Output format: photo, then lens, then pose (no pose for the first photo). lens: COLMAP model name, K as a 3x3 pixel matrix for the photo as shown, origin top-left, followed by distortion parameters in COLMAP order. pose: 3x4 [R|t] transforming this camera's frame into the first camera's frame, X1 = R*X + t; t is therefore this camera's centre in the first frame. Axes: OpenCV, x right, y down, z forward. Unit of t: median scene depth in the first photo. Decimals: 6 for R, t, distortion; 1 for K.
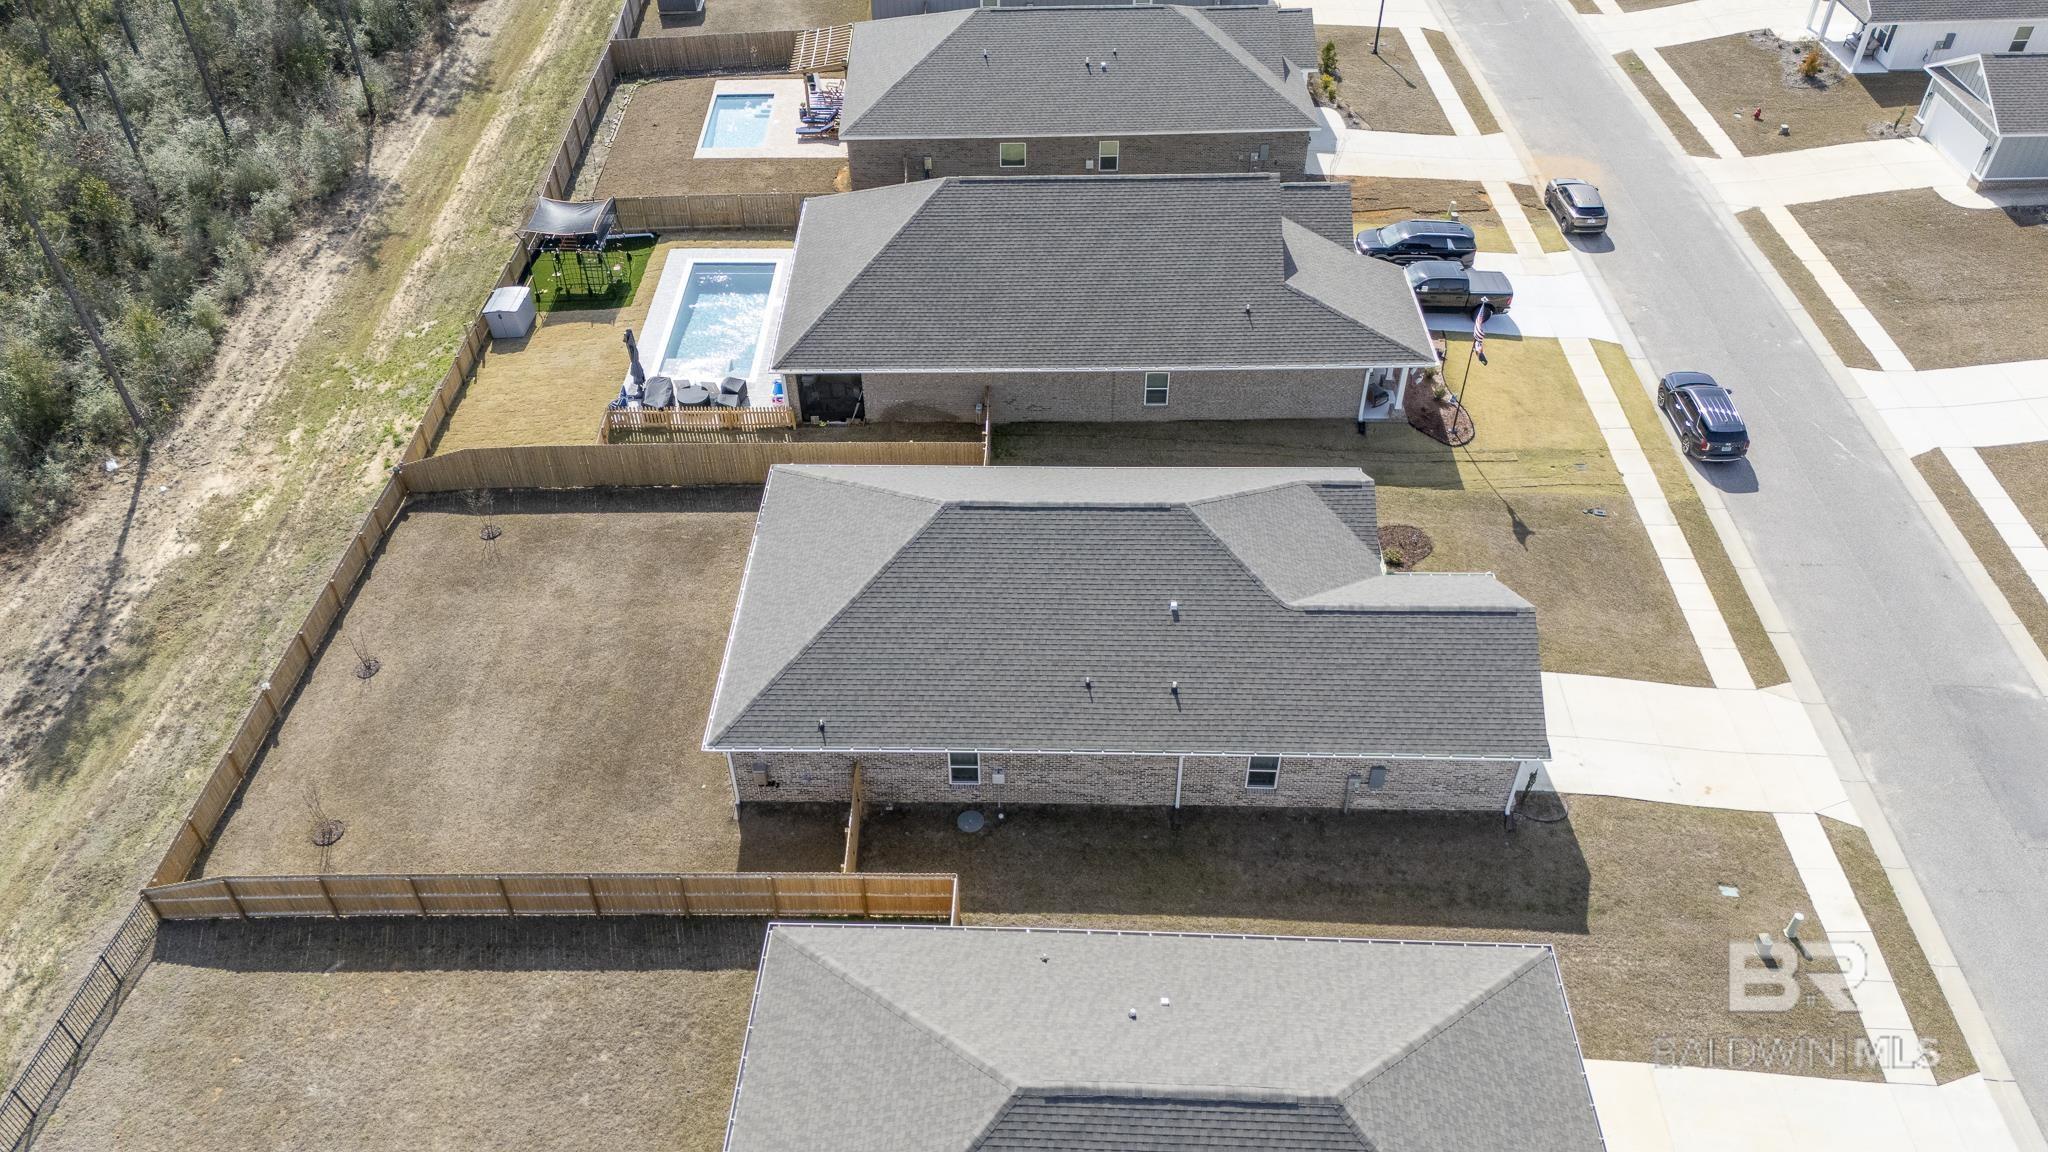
lens RADIAL K [[1489.7, 0, 1025.2], [0, 1489.7, 571.5], [0, 0, 1]] dist [0.079194, -0.068606]
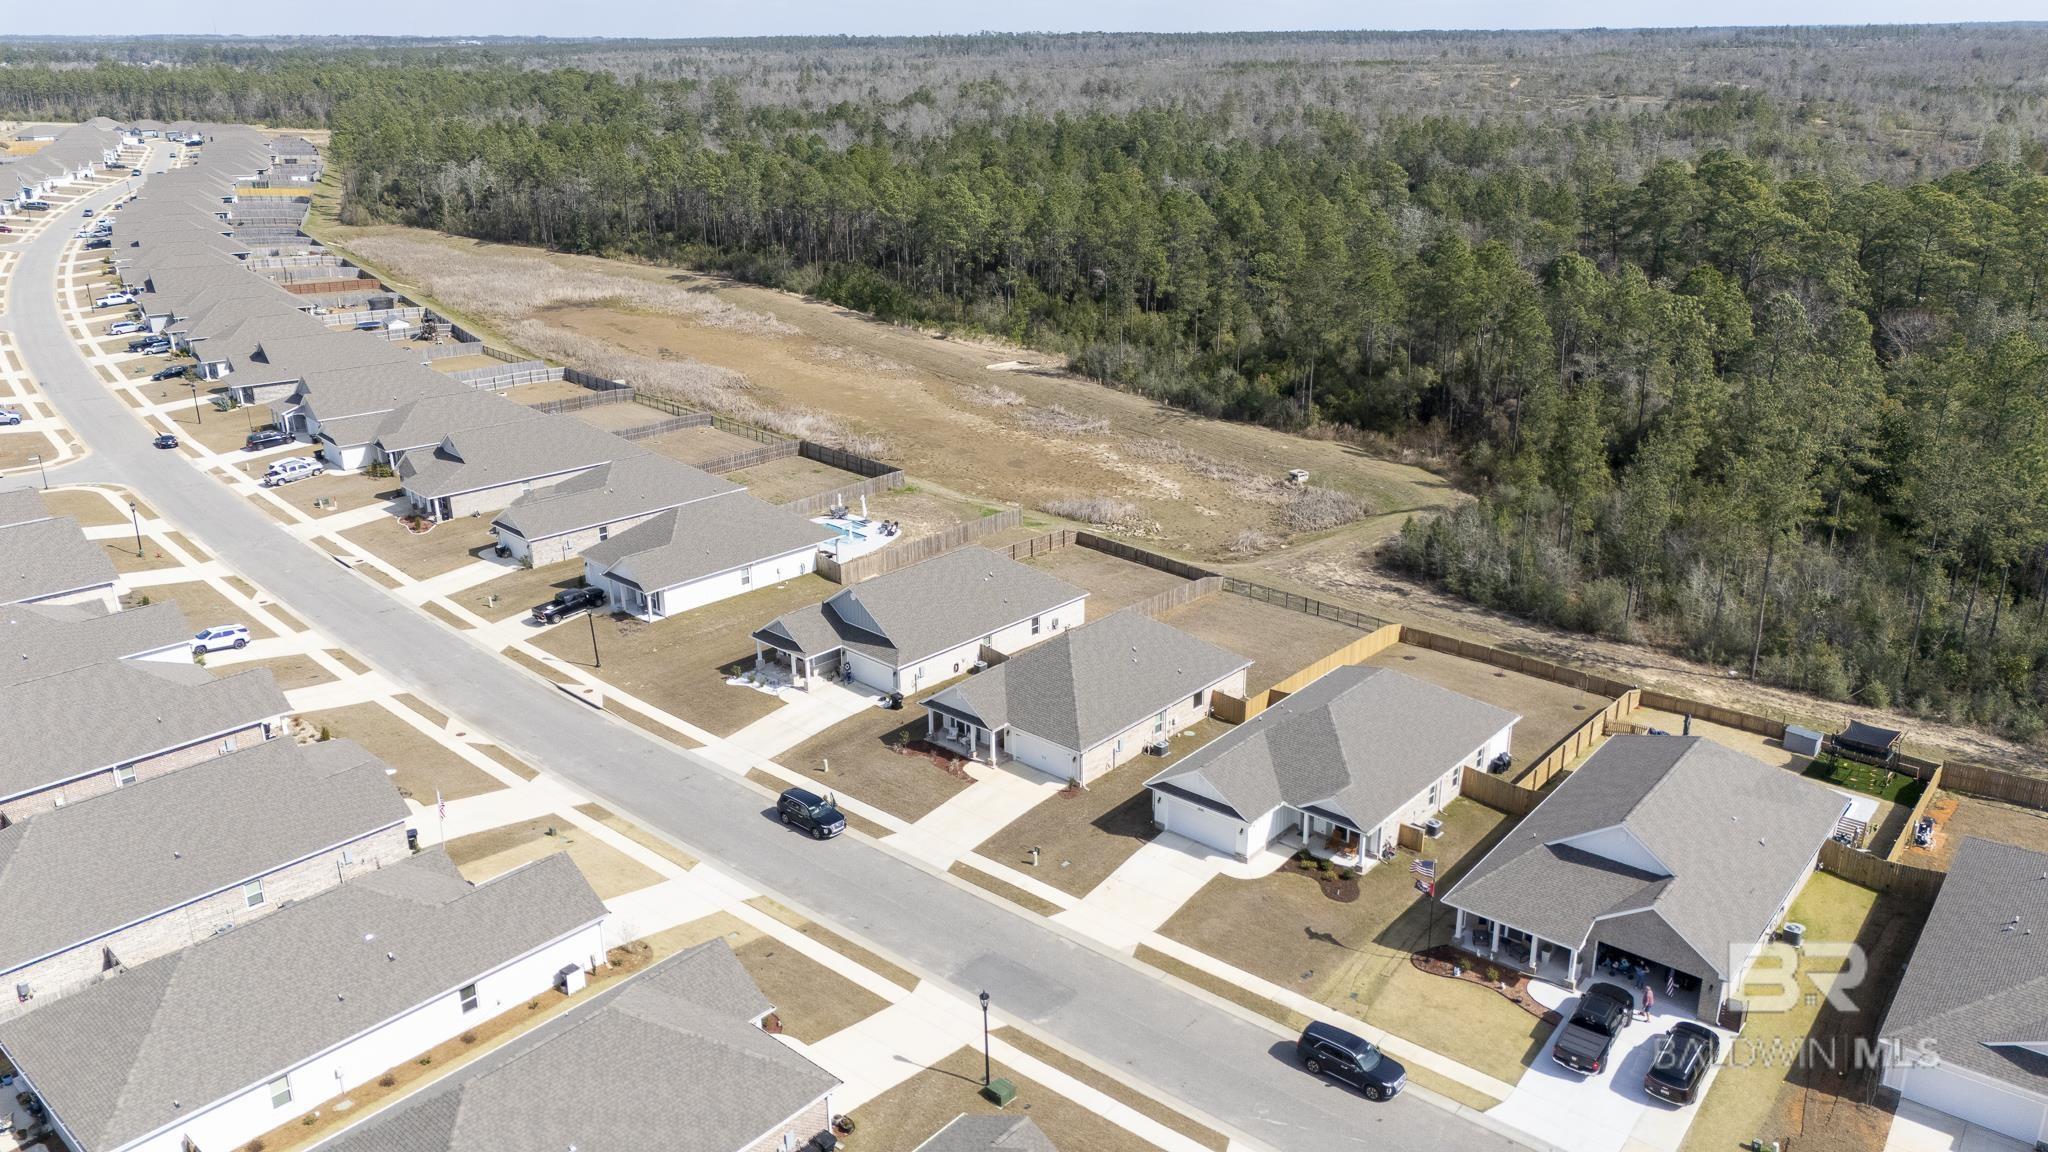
lens RADIAL K [[1489.7, 0, 1025.2], [0, 1489.7, 571.5], [0, 0, 1]] dist [0.079194, -0.068606]
pose [[-0.640883, 0.271866, -0.717884, 1.862504], [-0.500344, 0.561298, 0.659243, -1.334046], [0.582172, 0.781686, -0.223700, 1.116104]]
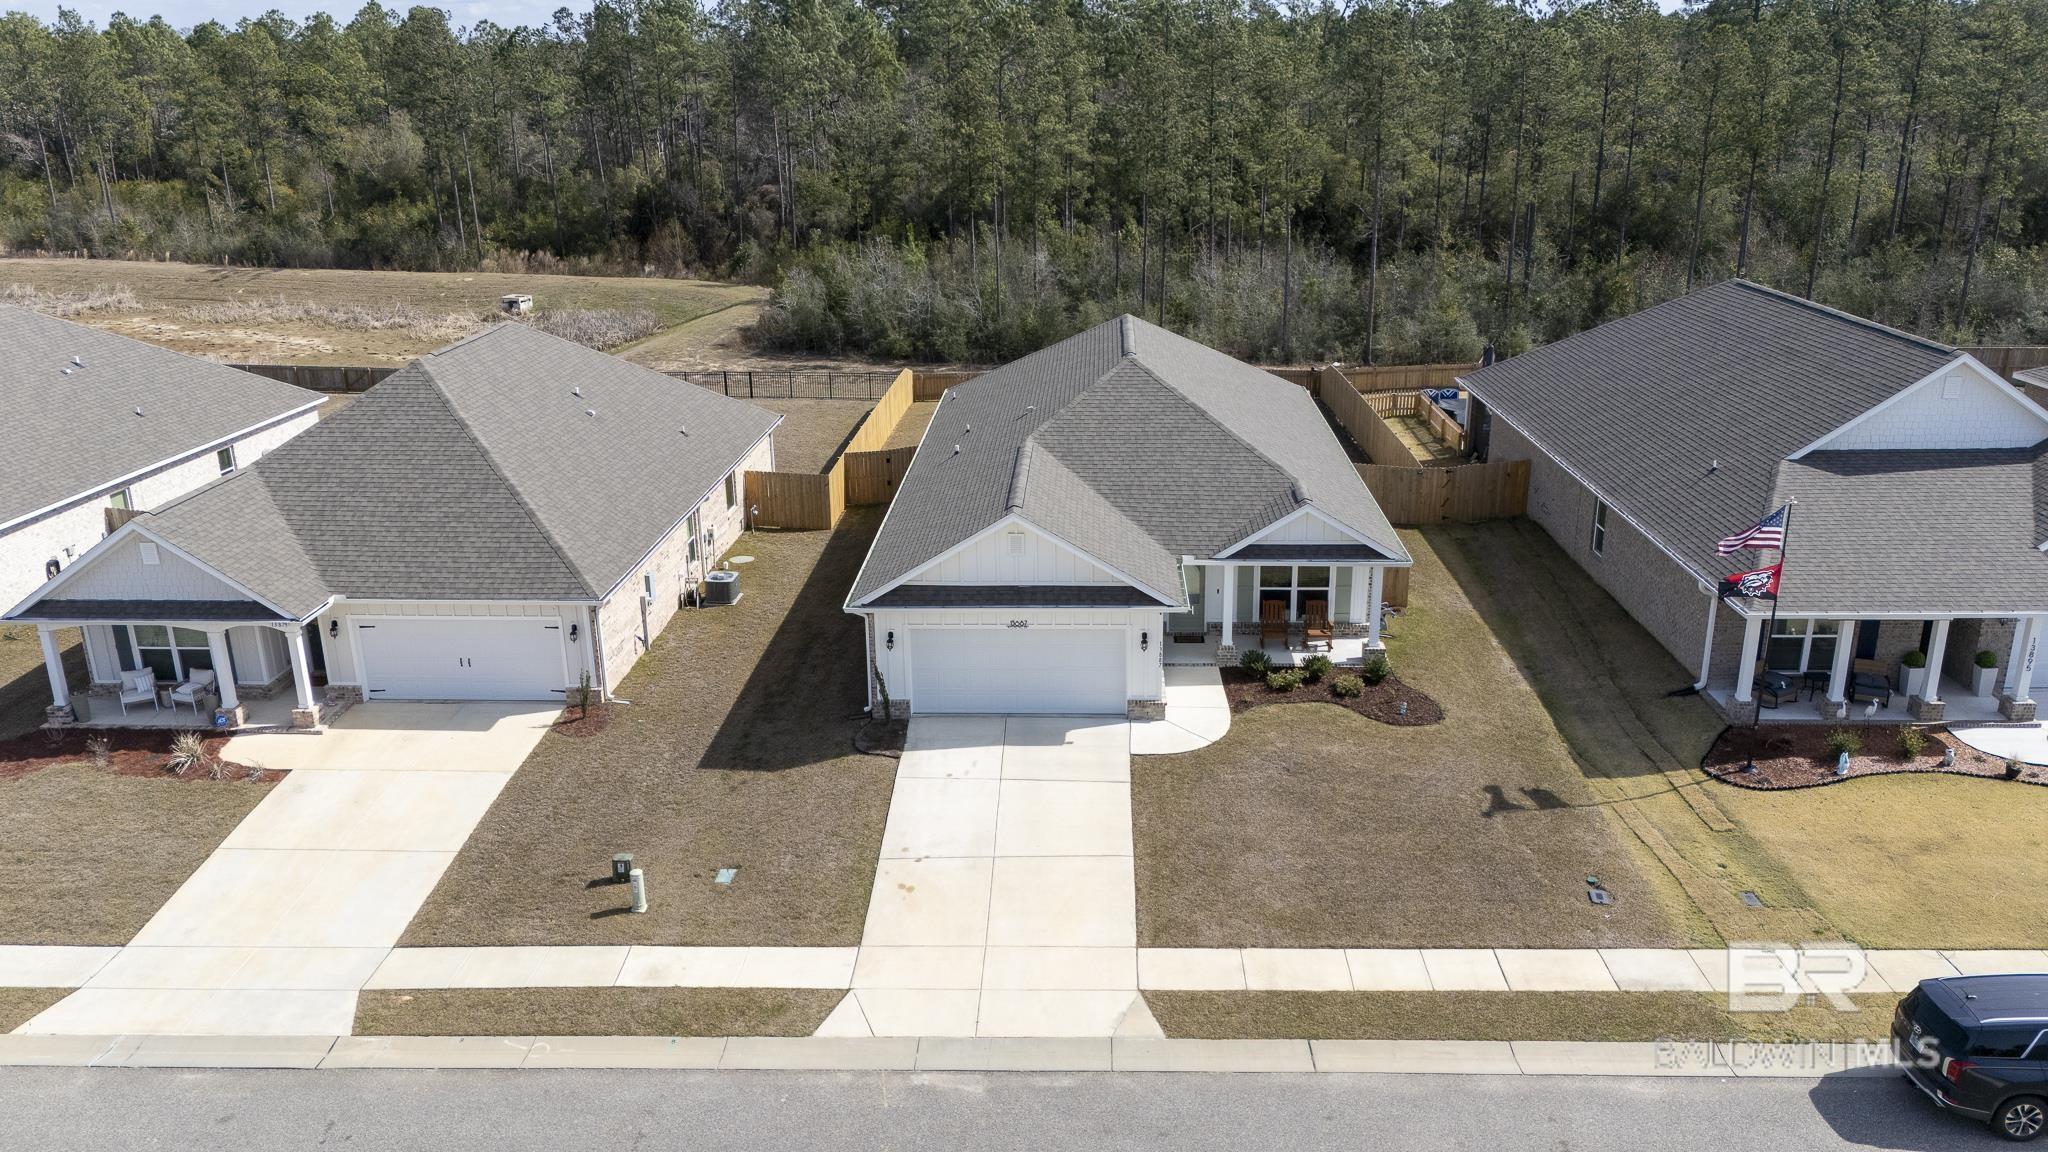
lens RADIAL K [[1512.2, 0, 1024.0], [0, 1512.2, 576.0], [0, 0, 1]] dist [0.043970, -0.007746]
pose [[-0.026844, 0.331410, -0.943105, 1.074263], [-0.657226, 0.705023, 0.266454, -0.160446], [0.753216, 0.626985, 0.198886, 0.881935]]
